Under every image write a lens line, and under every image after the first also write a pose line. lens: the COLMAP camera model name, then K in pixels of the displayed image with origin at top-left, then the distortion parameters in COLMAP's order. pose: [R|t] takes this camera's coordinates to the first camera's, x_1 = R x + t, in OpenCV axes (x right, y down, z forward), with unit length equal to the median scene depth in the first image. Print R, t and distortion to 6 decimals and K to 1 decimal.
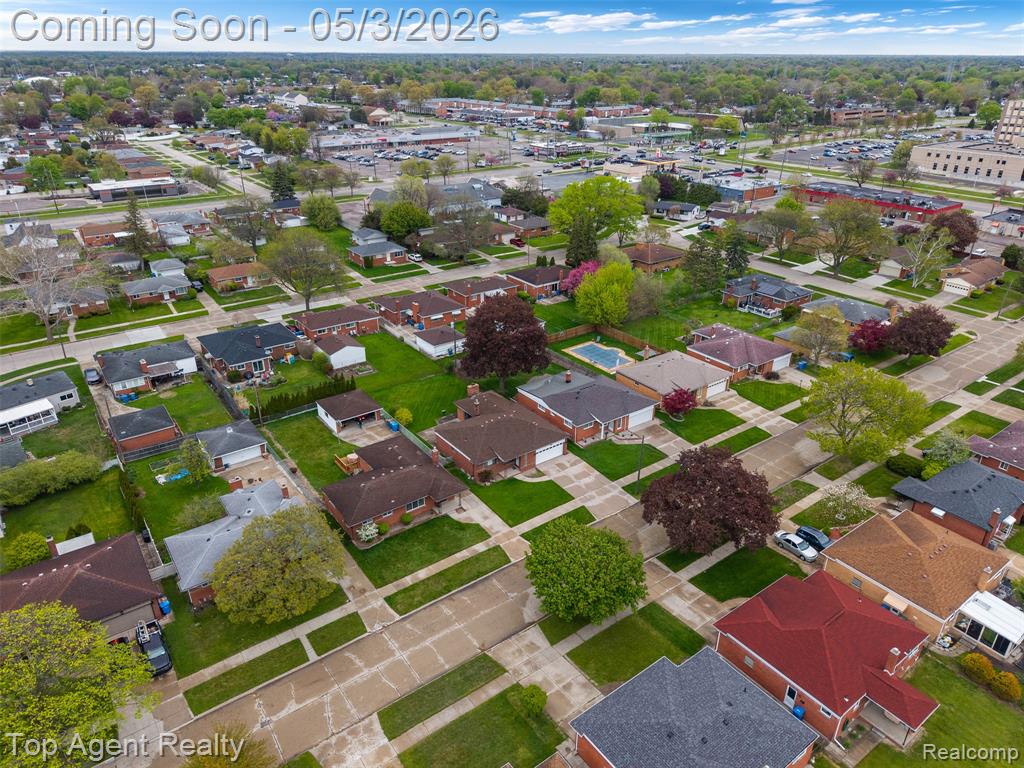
lens RADIAL K [[683.2, 0, 514.0], [0, 683.2, 383.8], [0, 0, 1]] dist [0.028404, -0.034938]
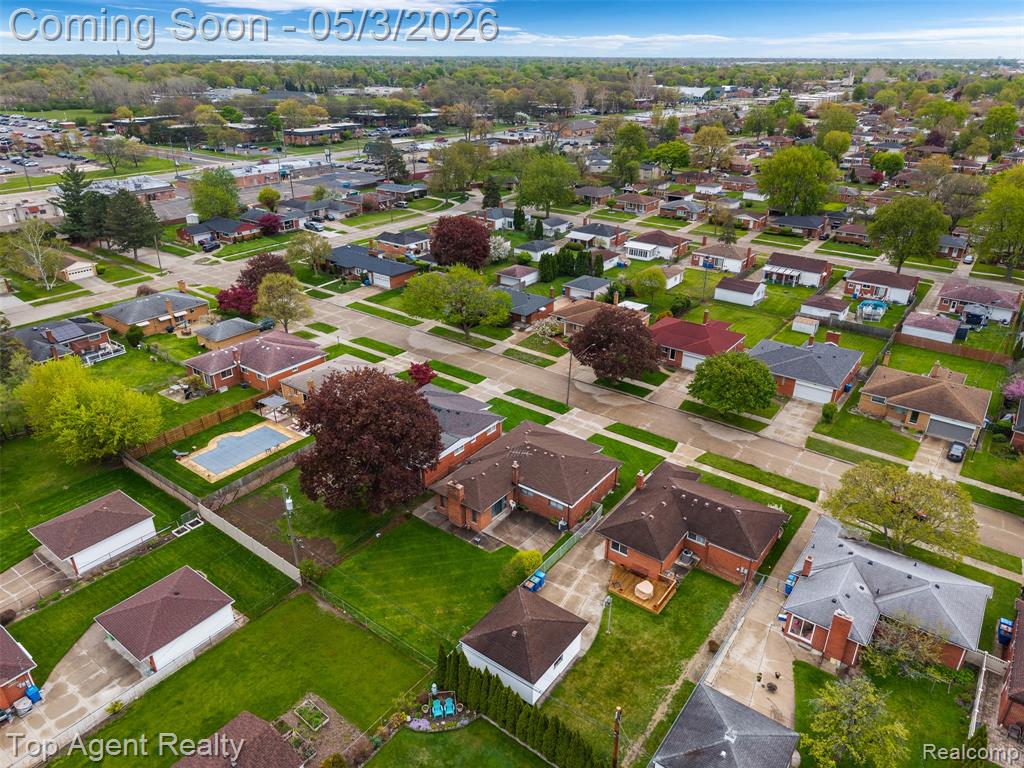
lens RADIAL K [[683.2, 0, 514.0], [0, 683.2, 383.8], [0, 0, 1]] dist [0.028404, -0.034938]
pose [[-0.288428, -0.417873, 0.861505, -0.754366], [0.410366, 0.758973, 0.505529, -0.478045], [-0.865106, 0.499341, -0.047428, 1.132603]]
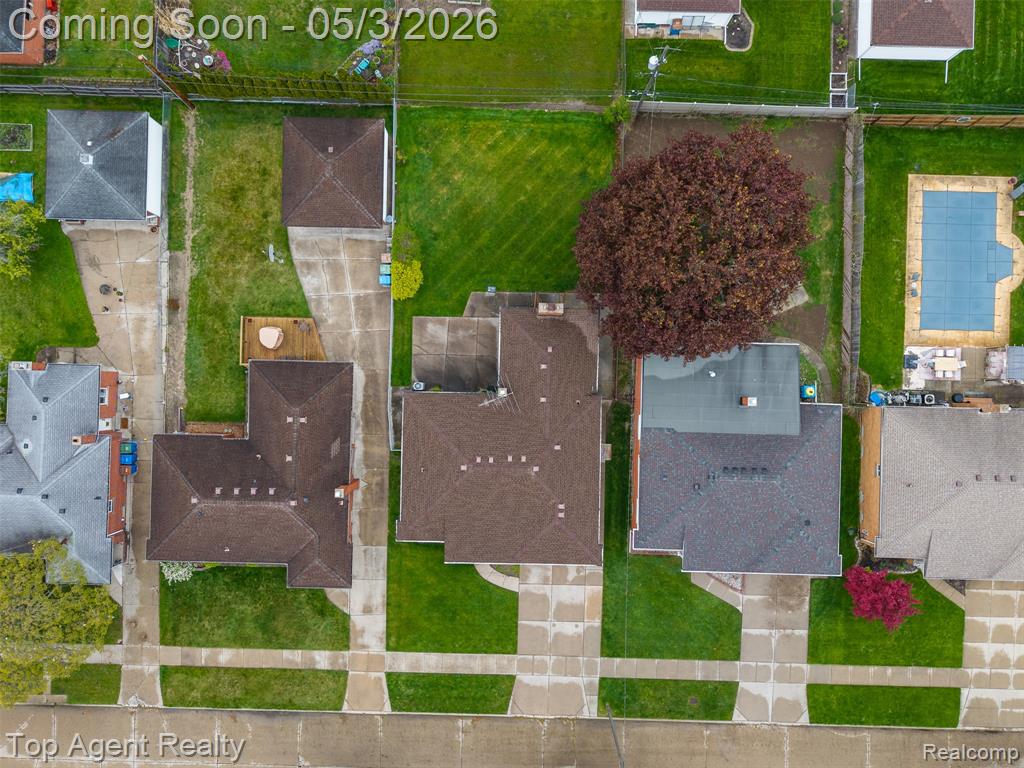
lens RADIAL K [[683.2, 0, 514.0], [0, 683.2, 383.8], [0, 0, 1]] dist [0.028404, -0.034938]
pose [[0.791104, 0.611681, 0.000488, -0.060497], [-0.266239, 0.343615, 0.900581, -0.469608], [0.550701, -0.712583, 0.434689, 0.913002]]
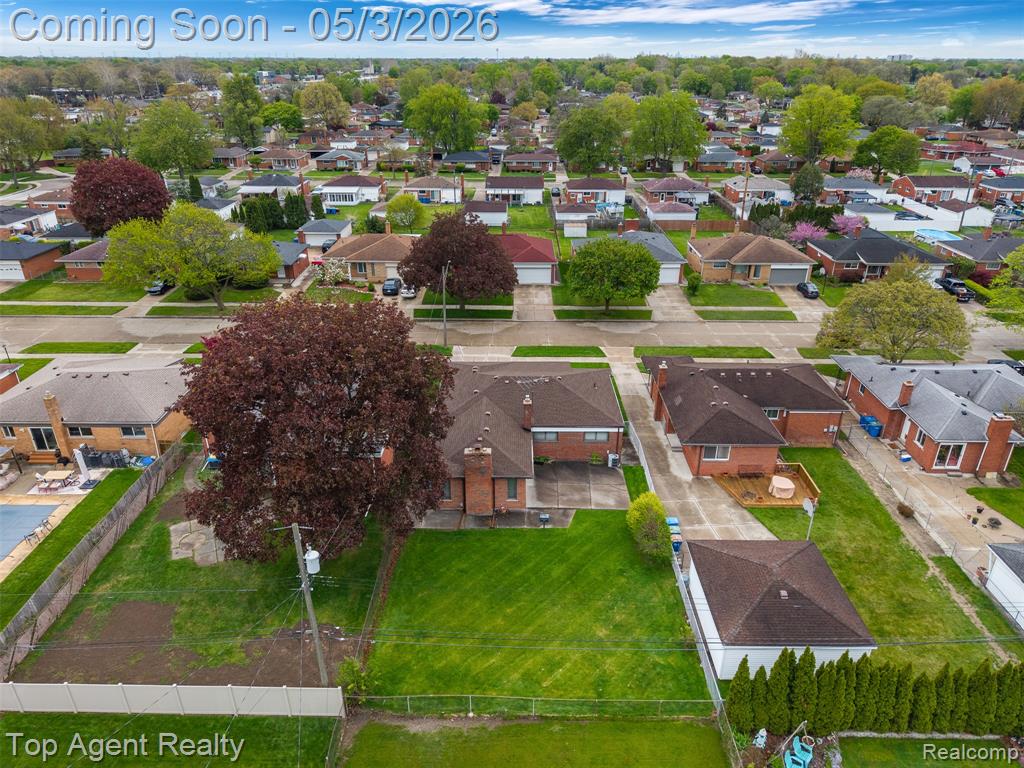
lens RADIAL K [[683.2, 0, 514.0], [0, 683.2, 383.8], [0, 0, 1]] dist [0.028404, -0.034938]
pose [[-0.800132, -0.262374, 0.539396, -0.359624], [0.255152, 0.664963, 0.701941, -0.384139], [-0.542850, 0.699274, -0.465113, 1.405046]]
